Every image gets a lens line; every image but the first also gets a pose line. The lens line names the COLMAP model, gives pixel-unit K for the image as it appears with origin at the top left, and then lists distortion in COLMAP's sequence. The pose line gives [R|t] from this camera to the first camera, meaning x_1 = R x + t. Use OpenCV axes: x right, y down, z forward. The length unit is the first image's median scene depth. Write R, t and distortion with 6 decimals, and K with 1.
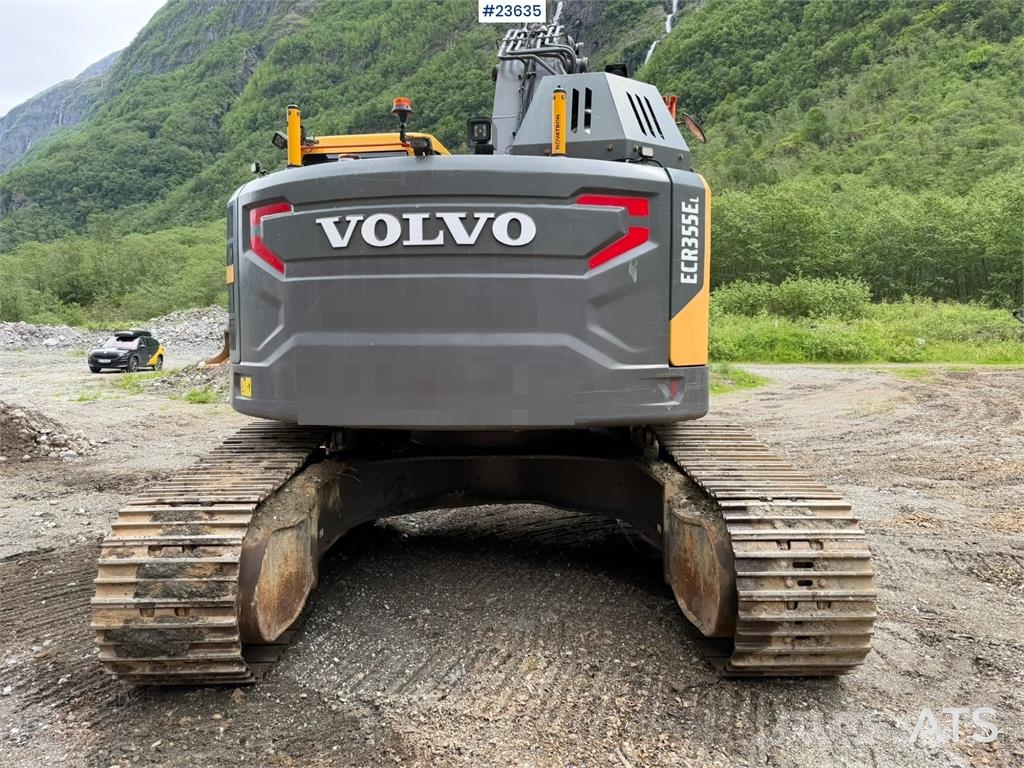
lens RADIAL K [[723.8, 0, 524.3], [0, 723.8, 376.2], [0, 0, 1]] dist [0.010966, -0.009095]
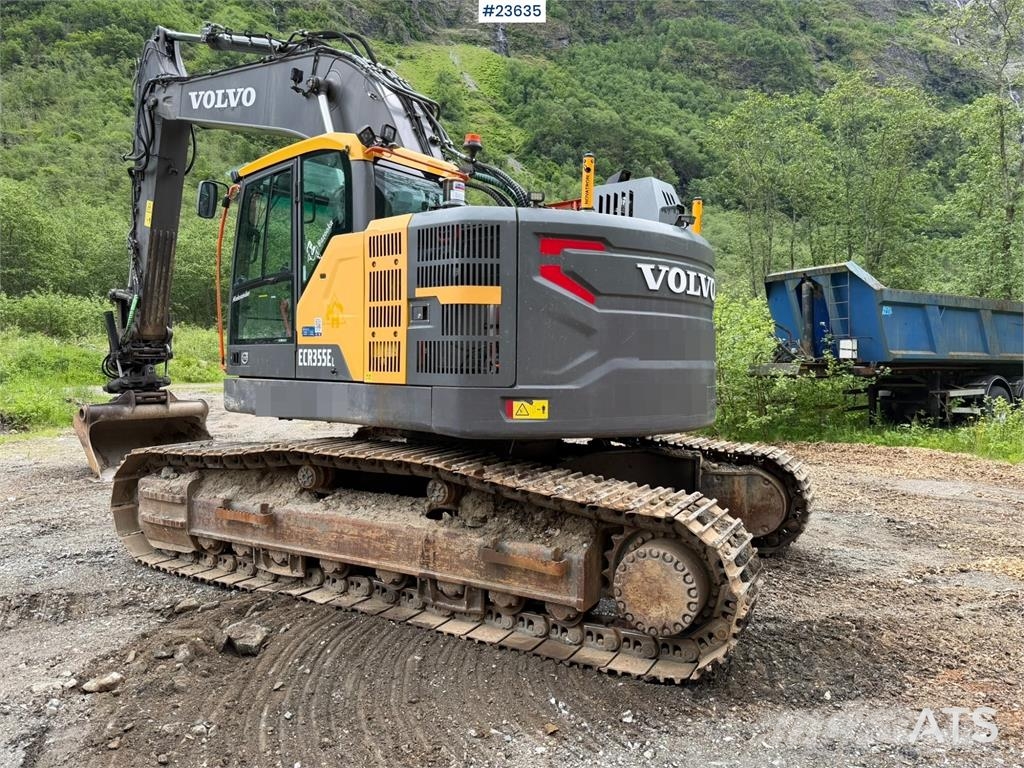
lens RADIAL K [[721.1, 0, 500.5], [0, 721.1, 380.1], [0, 0, 1]] dist [0.038490, -0.045042]
pose [[0.512190, -0.015515, 0.858732, -1.433968], [0.035742, 0.999356, -0.003262, -0.028426], [-0.858128, 0.032363, 0.512415, 0.590463]]
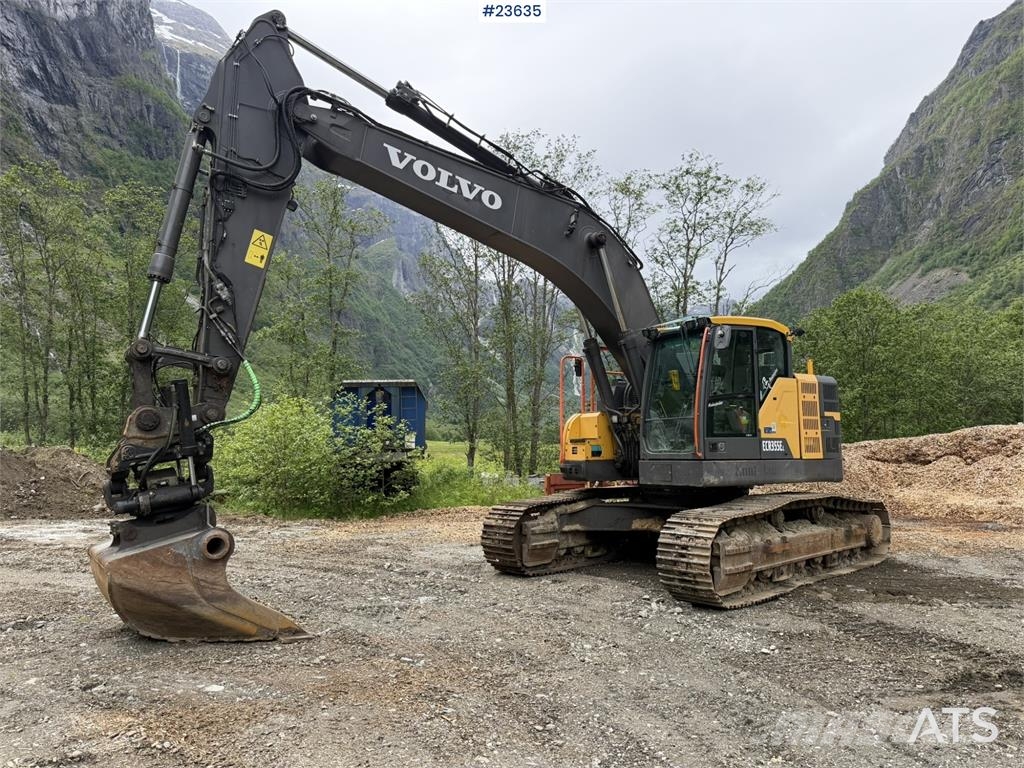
lens RADIAL K [[721.9, 0, 524.0], [0, 721.9, 387.1], [0, 0, 1]] dist [0.039781, -0.042832]
pose [[-0.680898, 0.077904, 0.728223, -1.610867], [0.055124, 0.996957, -0.055112, -0.191852], [-0.730301, 0.002617, -0.683120, 3.773790]]
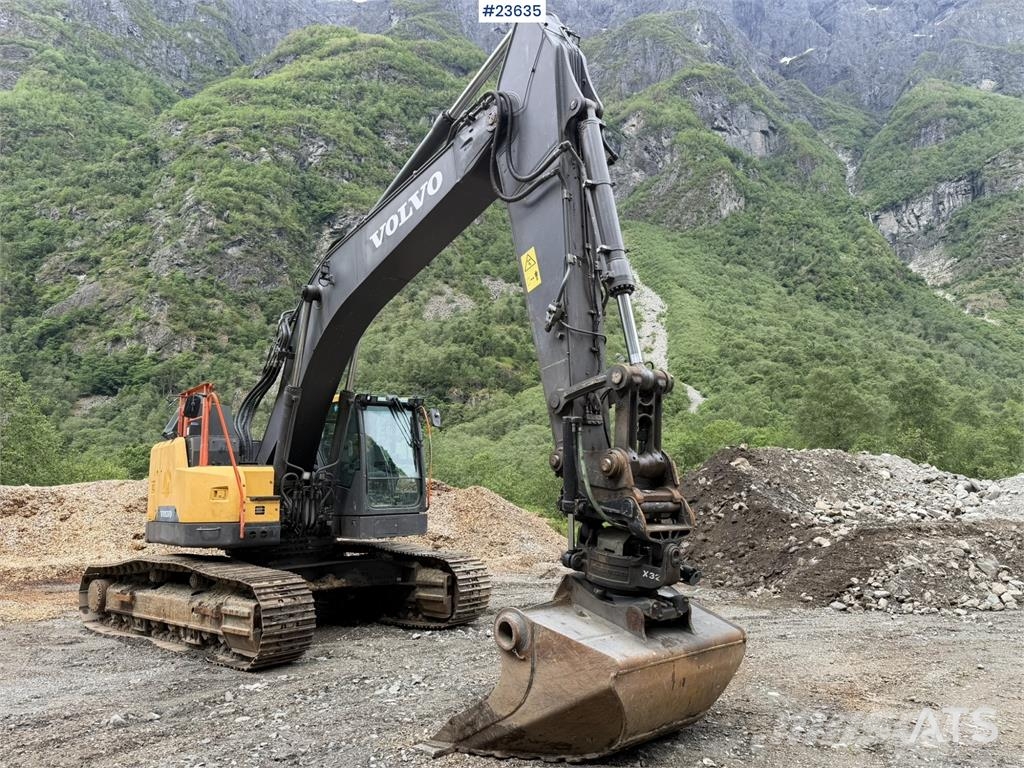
lens RADIAL K [[719.3, 0, 517.4], [0, 719.3, 384.6], [0, 0, 1]] dist [0.081847, -0.132895]
pose [[-0.670405, -0.090777, -0.736422, 1.405276], [-0.018253, 0.994205, -0.105937, -0.260849], [0.741771, -0.057578, -0.668177, 3.988693]]
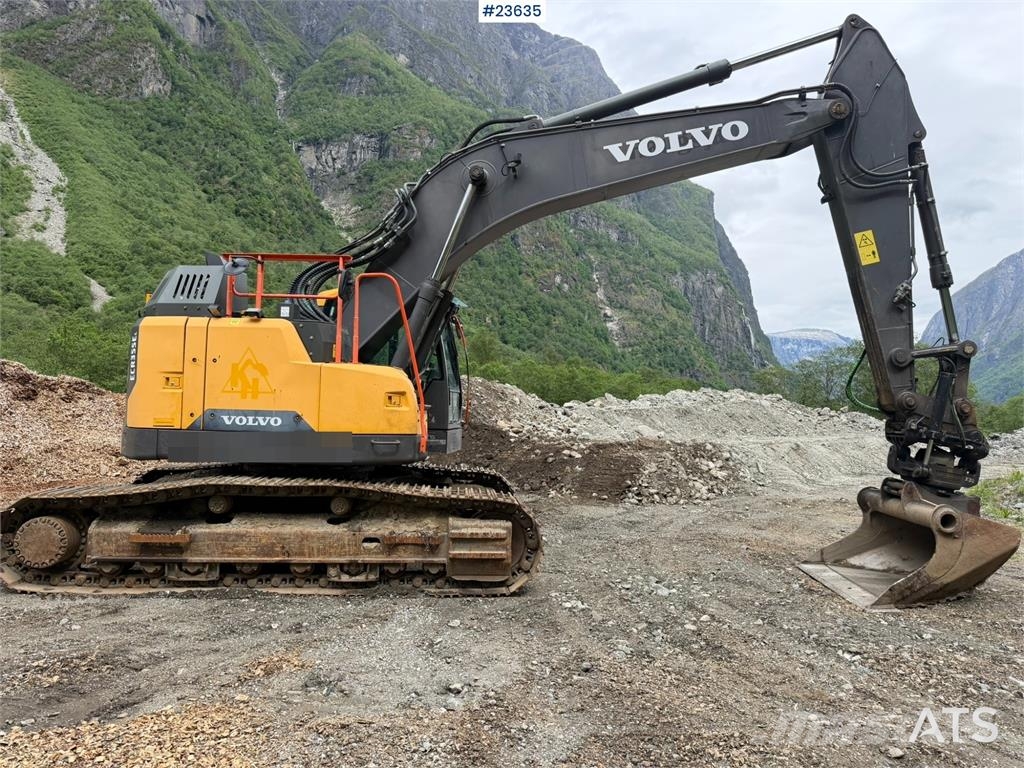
lens RADIAL K [[723.4, 0, 514.1], [0, 723.4, 383.6], [0, 0, 1]] dist [0.060112, -0.074725]
pose [[0.064651, -0.028735, -0.997494, 2.194276], [-0.088359, 0.995494, -0.034404, -0.150245], [0.993988, 0.090362, 0.061821, 1.929031]]
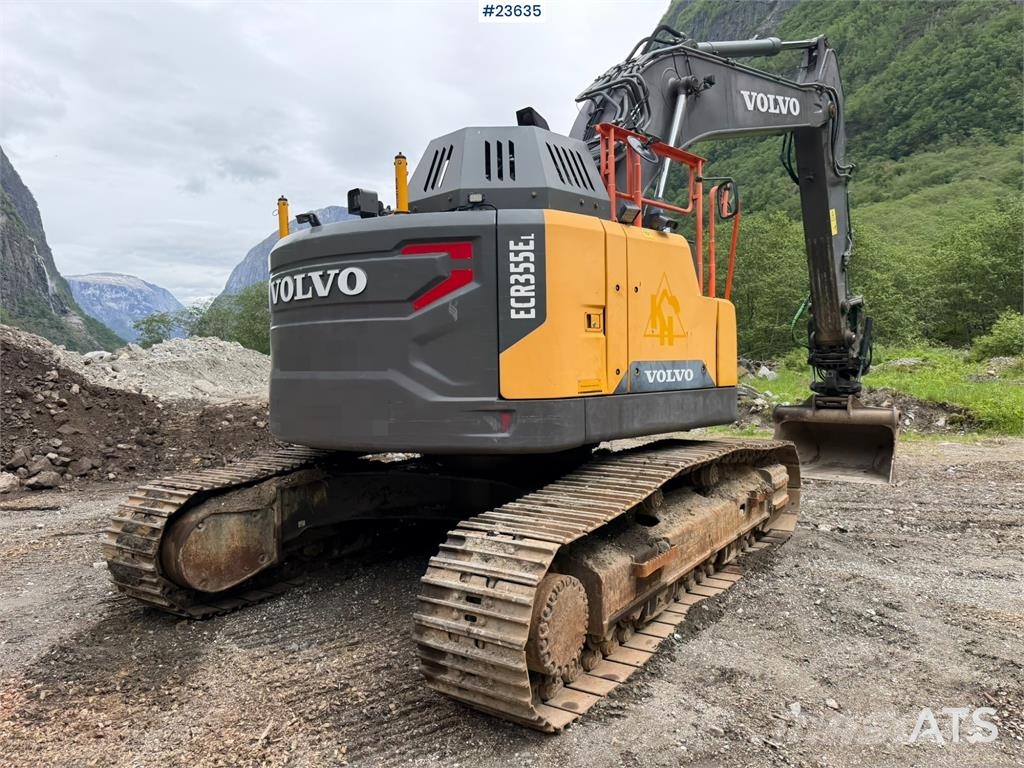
lens RADIAL K [[723.5, 0, 523.7], [0, 723.5, 385.3], [0, 0, 1]] dist [0.051618, -0.071720]
pose [[0.820317, 0.009864, -0.571824, 0.861186], [-0.021640, 0.999671, -0.013800, -0.021353], [0.571500, 0.023695, 0.820260, 0.176021]]
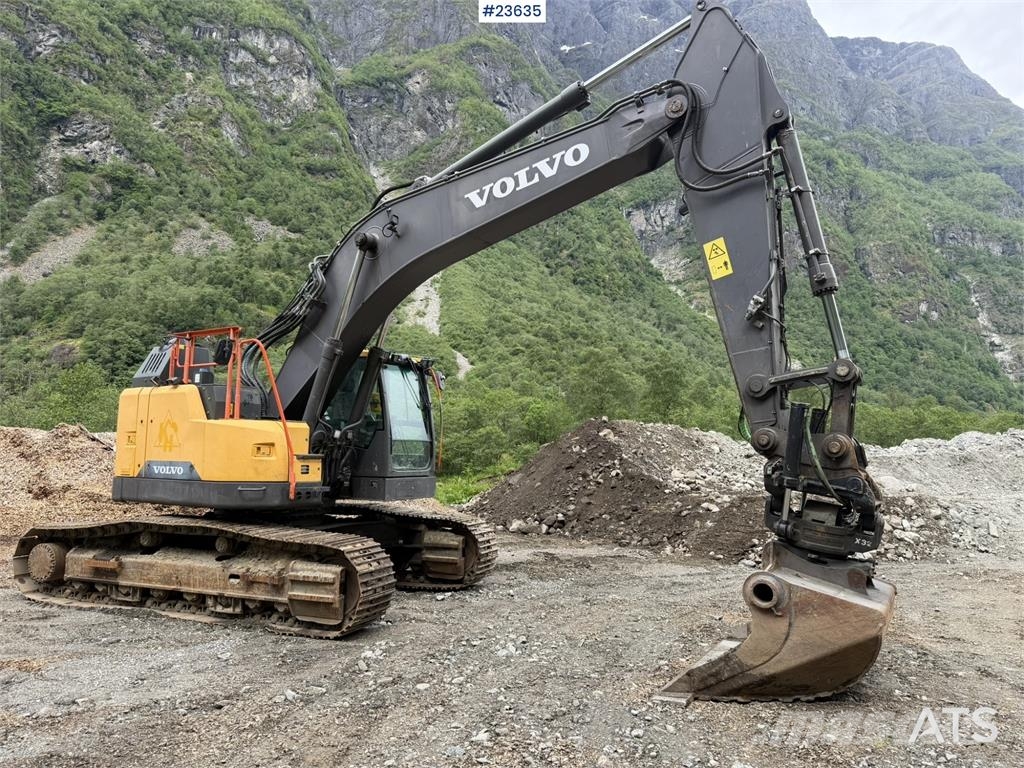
lens RADIAL K [[715.5, 0, 511.2], [0, 715.5, 383.4], [0, 0, 1]] dist [0.142236, -0.211656]
pose [[-0.395124, -0.088744, -0.914331, 1.969190], [-0.066019, 0.995492, -0.068092, -0.242264], [0.916253, 0.033458, -0.399201, 3.226734]]
